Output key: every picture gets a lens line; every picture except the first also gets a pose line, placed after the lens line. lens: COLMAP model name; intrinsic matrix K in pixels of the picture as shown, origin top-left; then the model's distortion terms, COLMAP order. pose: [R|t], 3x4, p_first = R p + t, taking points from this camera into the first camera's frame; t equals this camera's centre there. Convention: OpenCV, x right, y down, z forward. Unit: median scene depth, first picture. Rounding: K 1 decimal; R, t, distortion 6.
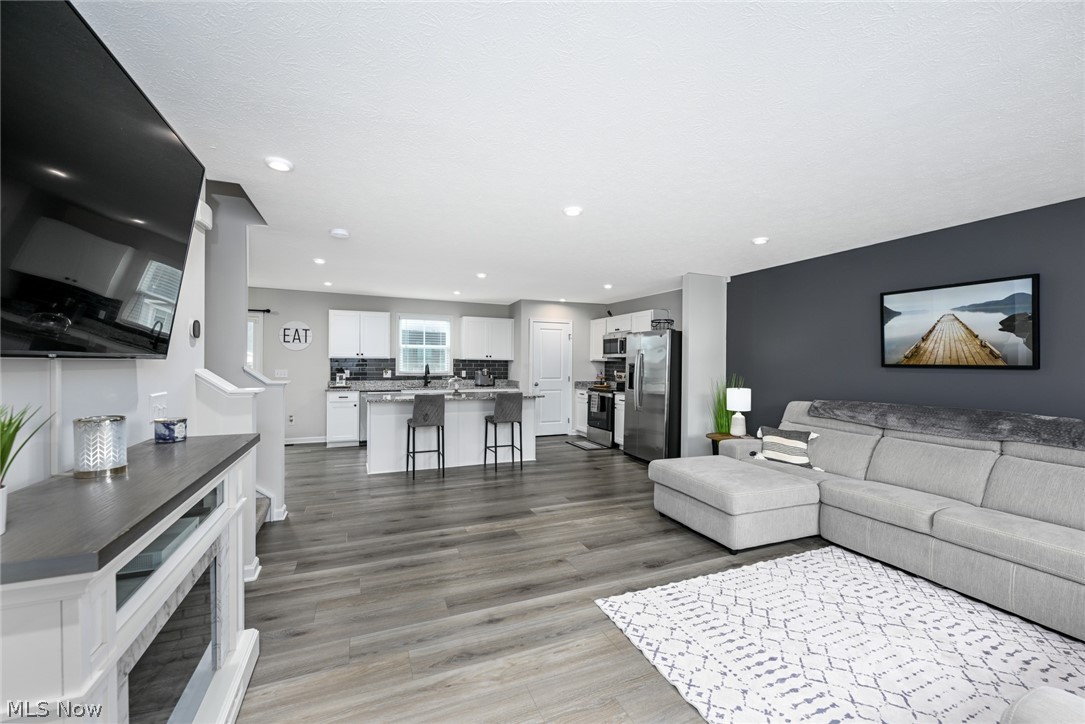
lens RADIAL K [[432.1, 0, 540.4], [0, 432.1, 364.3], [0, 0, 1]] dist [-0.001497, 0.000308]
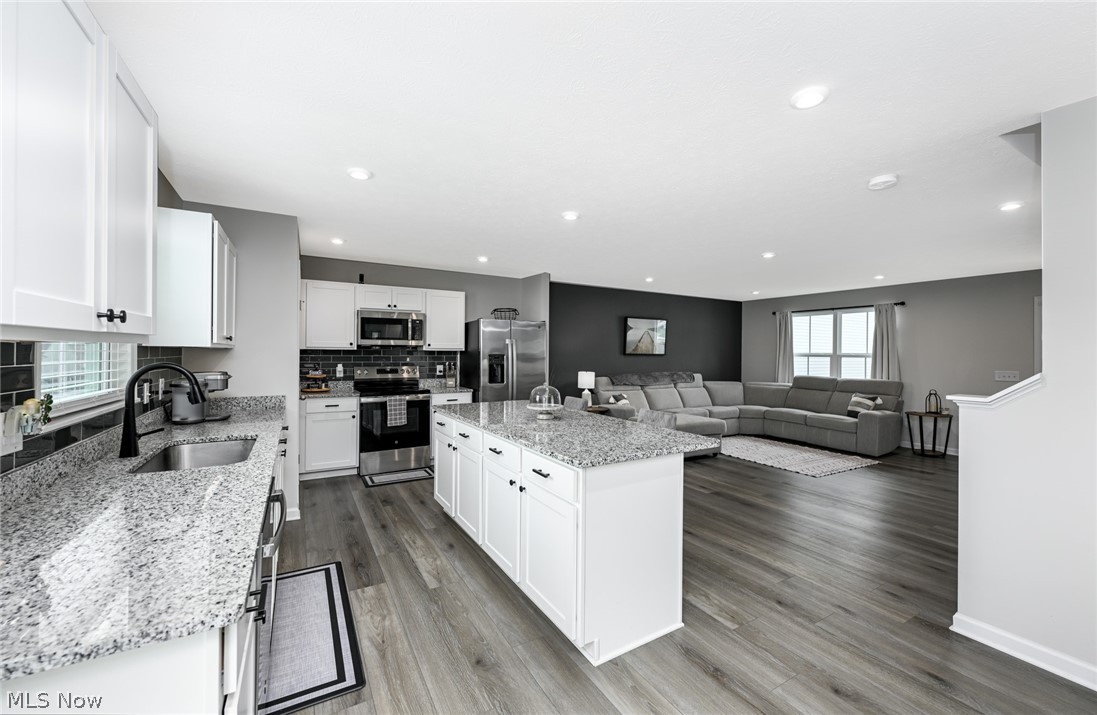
lens RADIAL K [[435.0, 0, 547.3], [0, 435.0, 353.3], [0, 0, 1]] dist [0.002648, -0.000618]
pose [[-0.133332, -0.009151, 0.991029, -0.587546], [-0.002736, 0.999957, 0.008866, -0.009593], [-0.991068, -0.001529, -0.133351, 0.871561]]
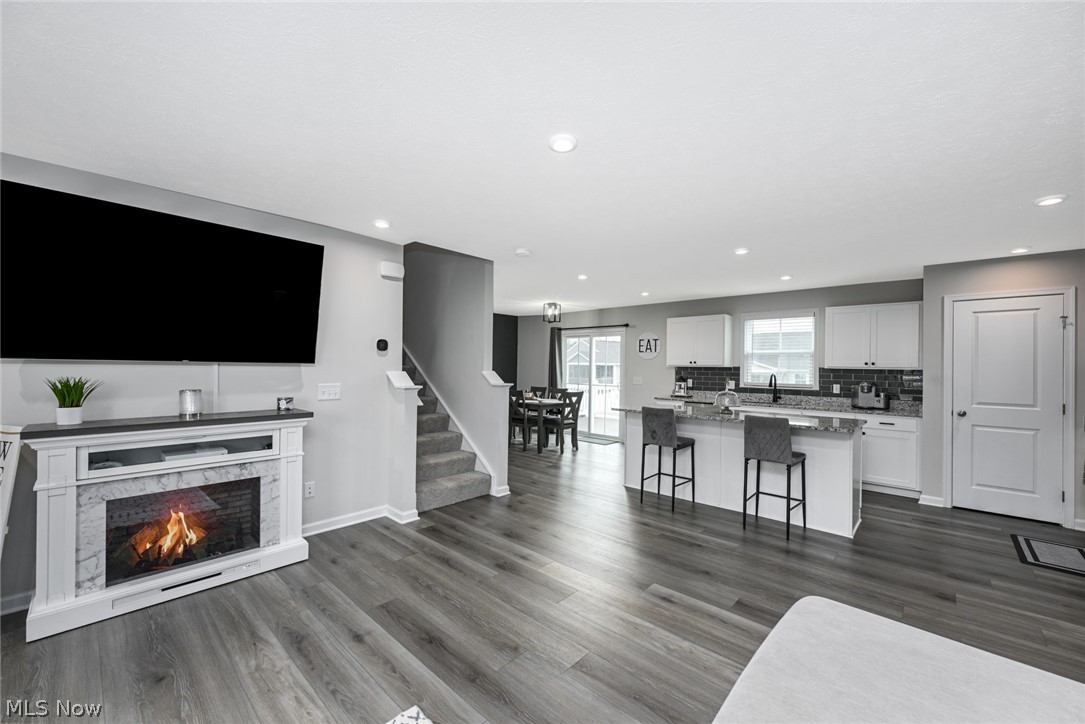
lens RADIAL K [[432.1, 0, 537.8], [0, 432.1, 360.7], [0, 0, 1]] dist [-0.001497, 0.000308]
pose [[0.412157, -0.014361, -0.910999, 0.298379], [-0.016075, 0.999606, -0.023031, 0.000223], [0.910971, 0.024137, 0.411764, 0.306874]]
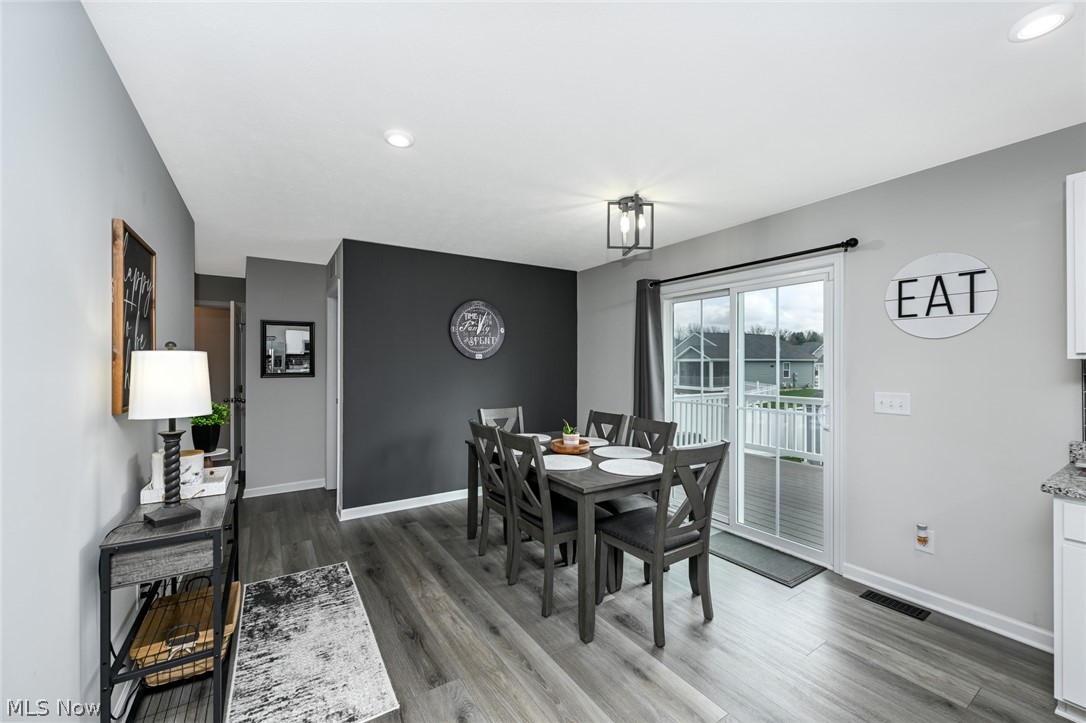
lens RADIAL K [[432.5, 0, 540.2], [0, 432.5, 364.1], [0, 0, 1]] dist [-0.001497, 0.000308]
pose [[0.183657, -0.009150, -0.982948, -0.284978], [0.000971, 0.999958, -0.009127, -0.008956], [0.982990, 0.000722, 0.183659, 0.623863]]
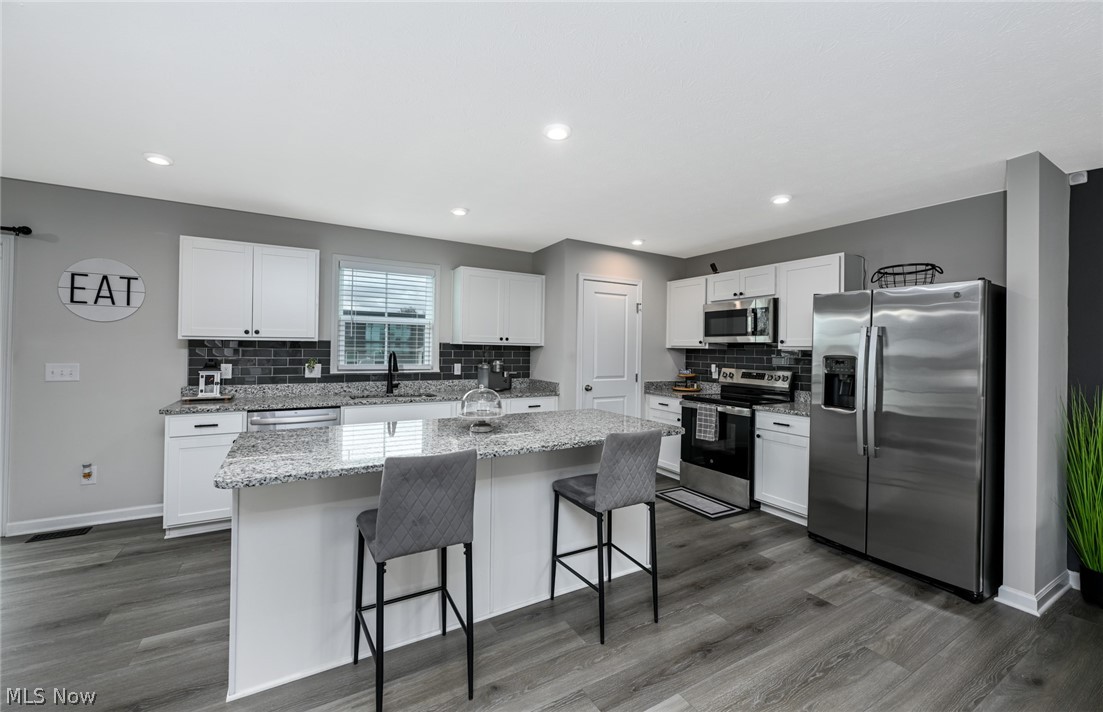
lens RADIAL K [[437.4, 0, 546.5], [0, 437.4, 345.5], [0, 0, 1]] dist [0.002648, -0.000618]
pose [[0.992000, 0.007559, 0.126008, -0.152391], [-0.006434, 0.999936, -0.009338, -0.005188], [-0.126071, 0.008452, 0.991985, 0.472249]]
